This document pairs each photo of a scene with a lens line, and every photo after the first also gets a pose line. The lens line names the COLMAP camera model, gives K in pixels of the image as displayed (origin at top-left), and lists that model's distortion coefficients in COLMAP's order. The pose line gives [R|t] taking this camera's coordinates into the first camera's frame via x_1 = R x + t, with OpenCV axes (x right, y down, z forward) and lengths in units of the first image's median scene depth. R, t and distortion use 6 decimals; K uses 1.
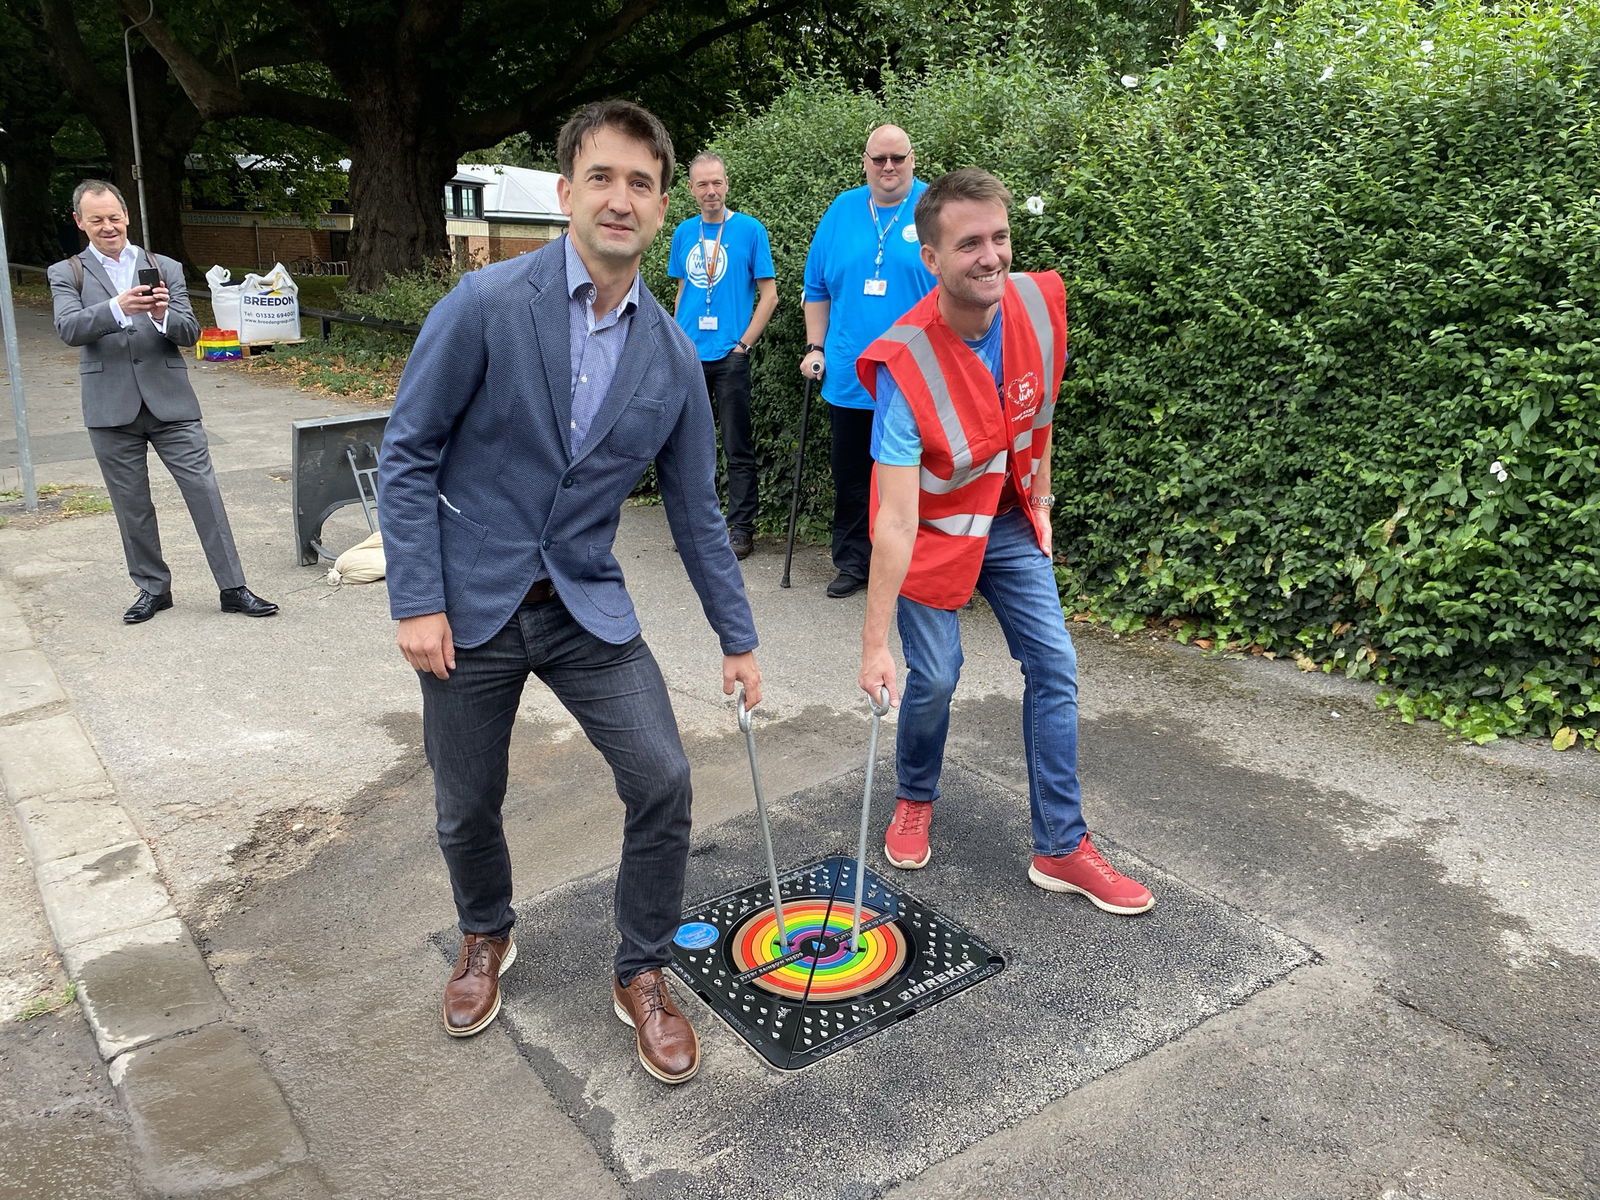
lens RADIAL K [[1205.0, 0, 801.1], [0, 1205.0, 620.6], [0, 0, 1]] dist [0.013667, -0.007744]
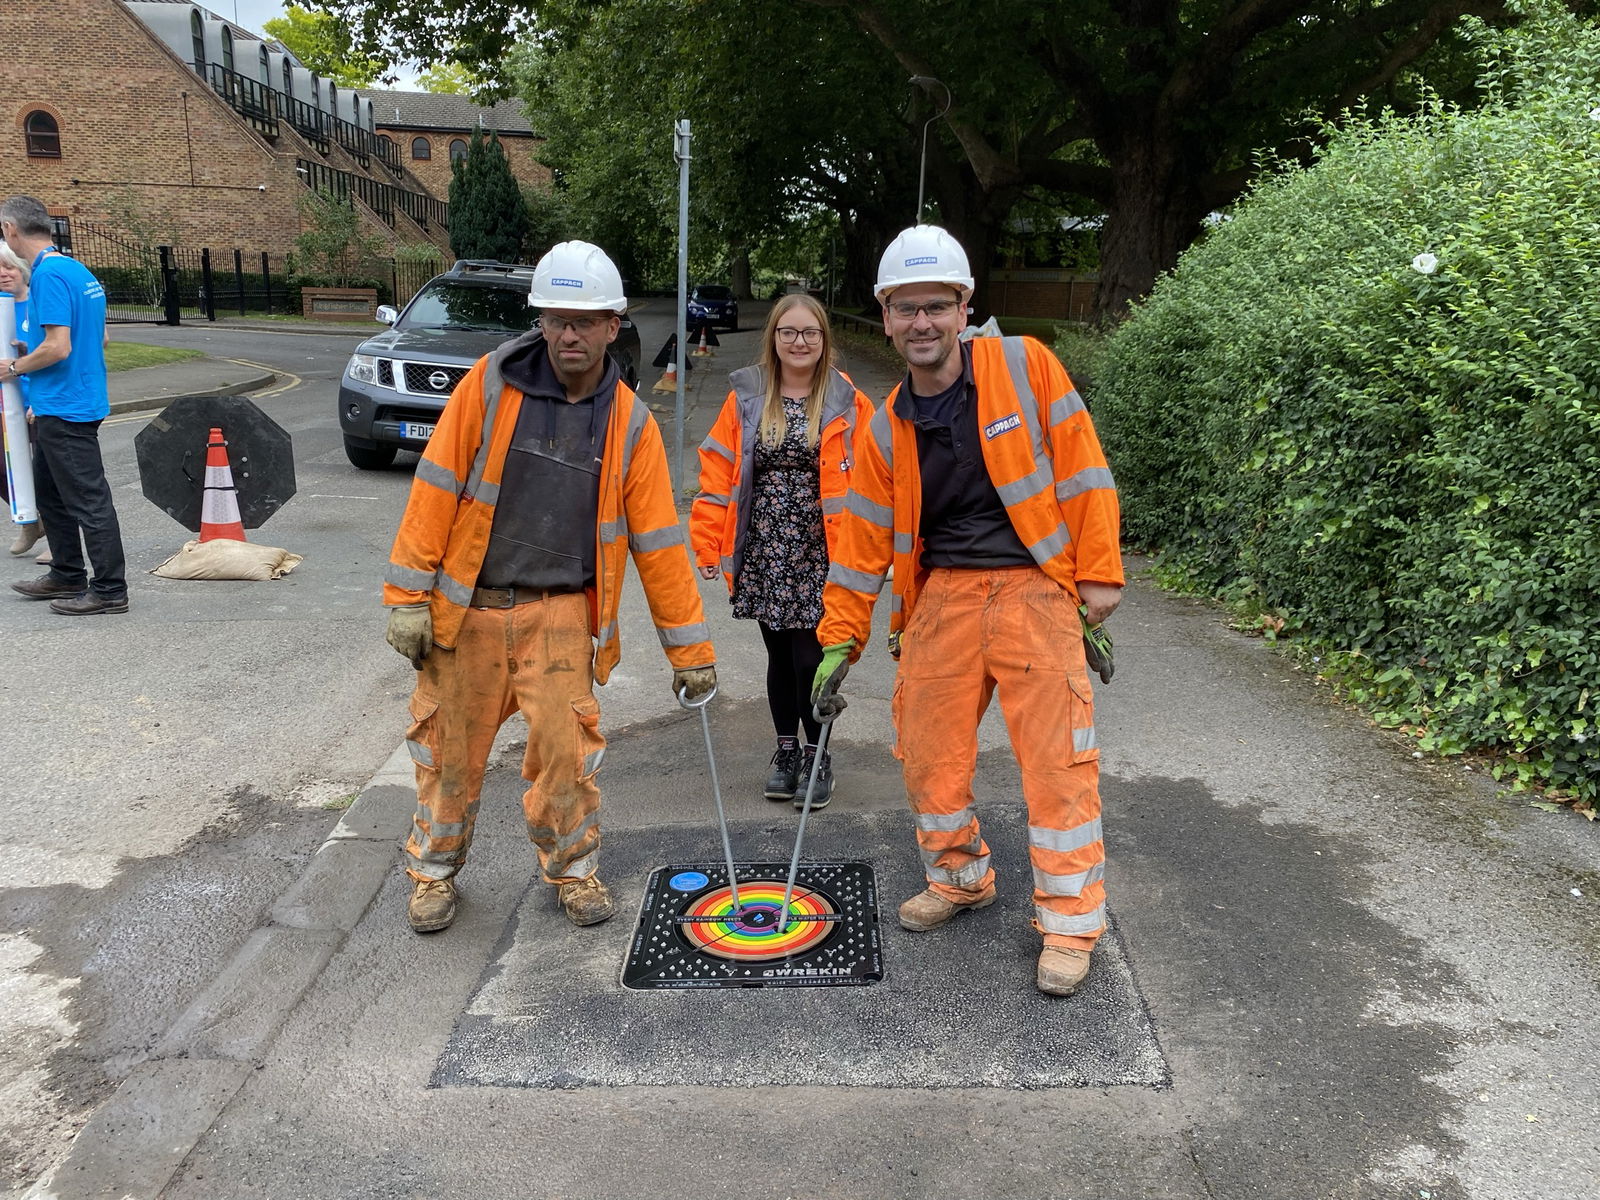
lens RADIAL K [[1195.3, 0, 800.0], [0, 1195.3, 600.0], [0, 0, 1]] dist [0.010816, -0.001247]
pose [[0.809891, 0.142566, -0.568991, 0.393912], [-0.172920, 0.984936, 0.000654, -0.020978], [0.560513, 0.097861, 0.822343, 0.037850]]
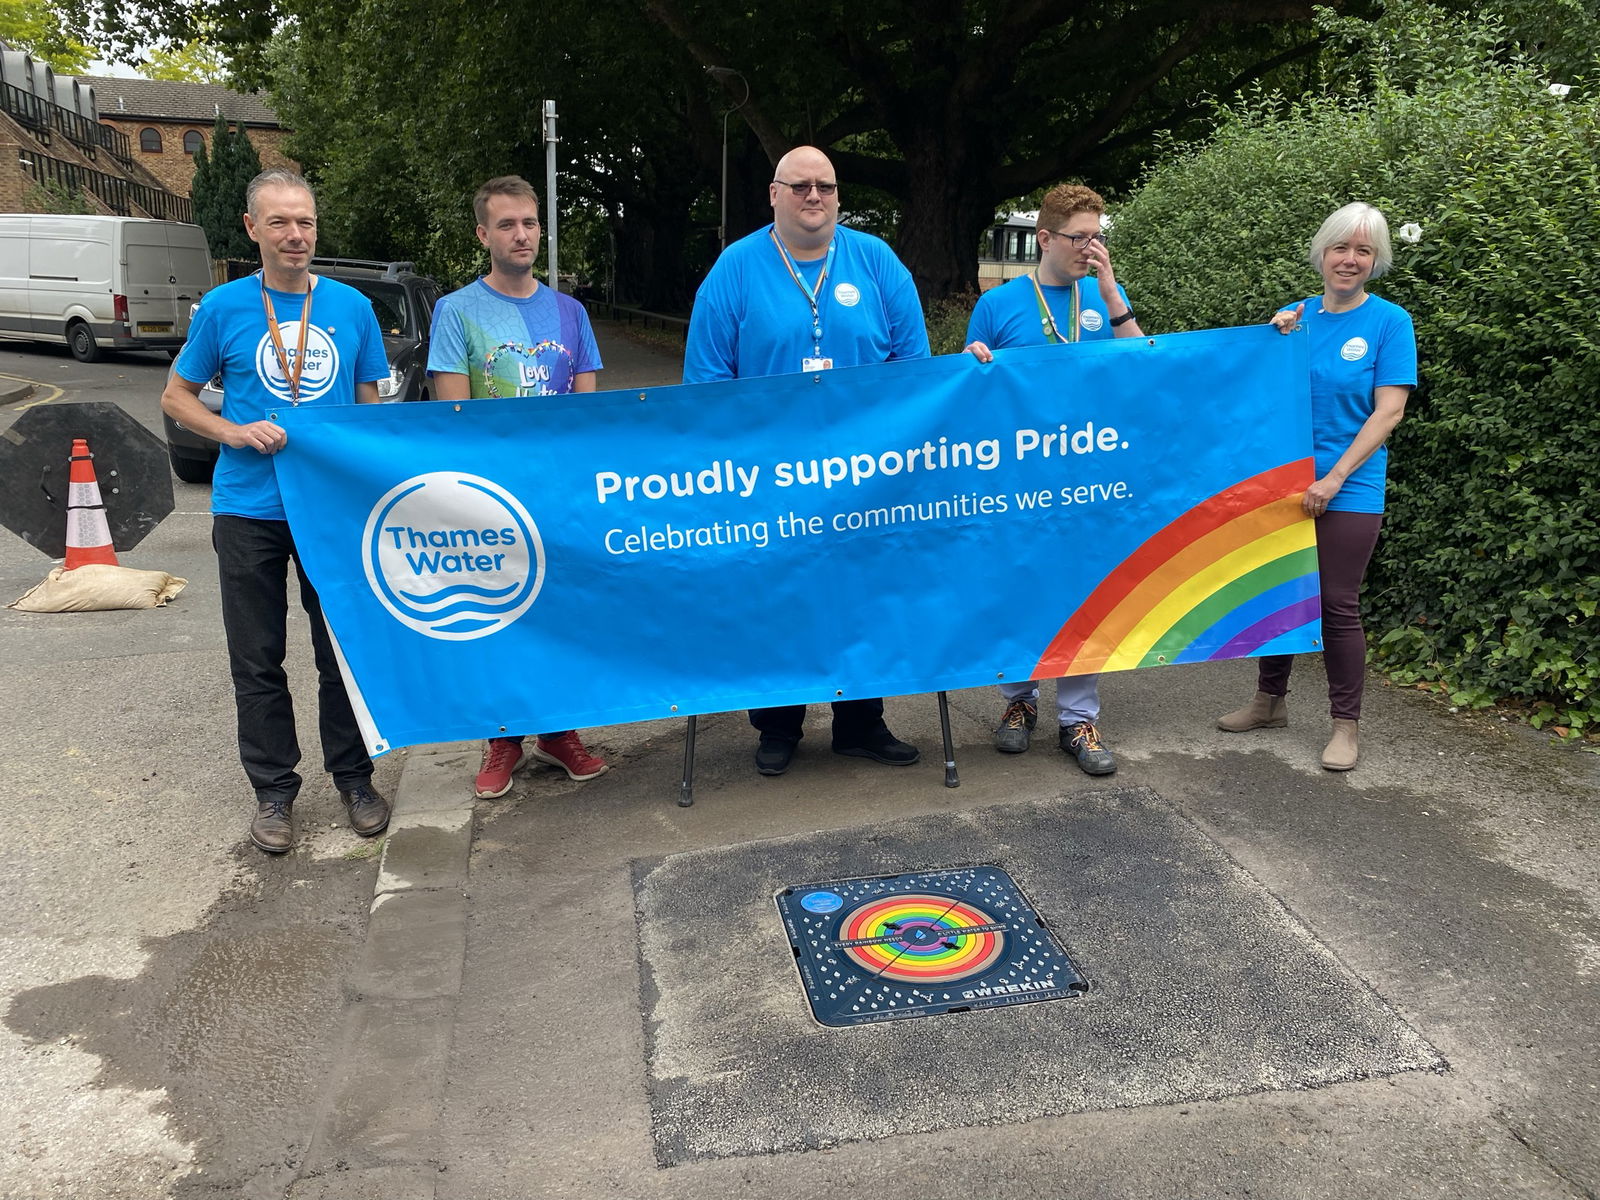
lens RADIAL K [[1197.4, 0, 780.4], [0, 1197.4, 600.3], [0, 0, 1]] dist [0.011208, -0.001452]
pose [[0.897022, 0.095592, -0.431526, 0.200606], [-0.115237, 0.993146, -0.019542, 0.007737], [0.426700, 0.067257, 0.901889, -0.012795]]
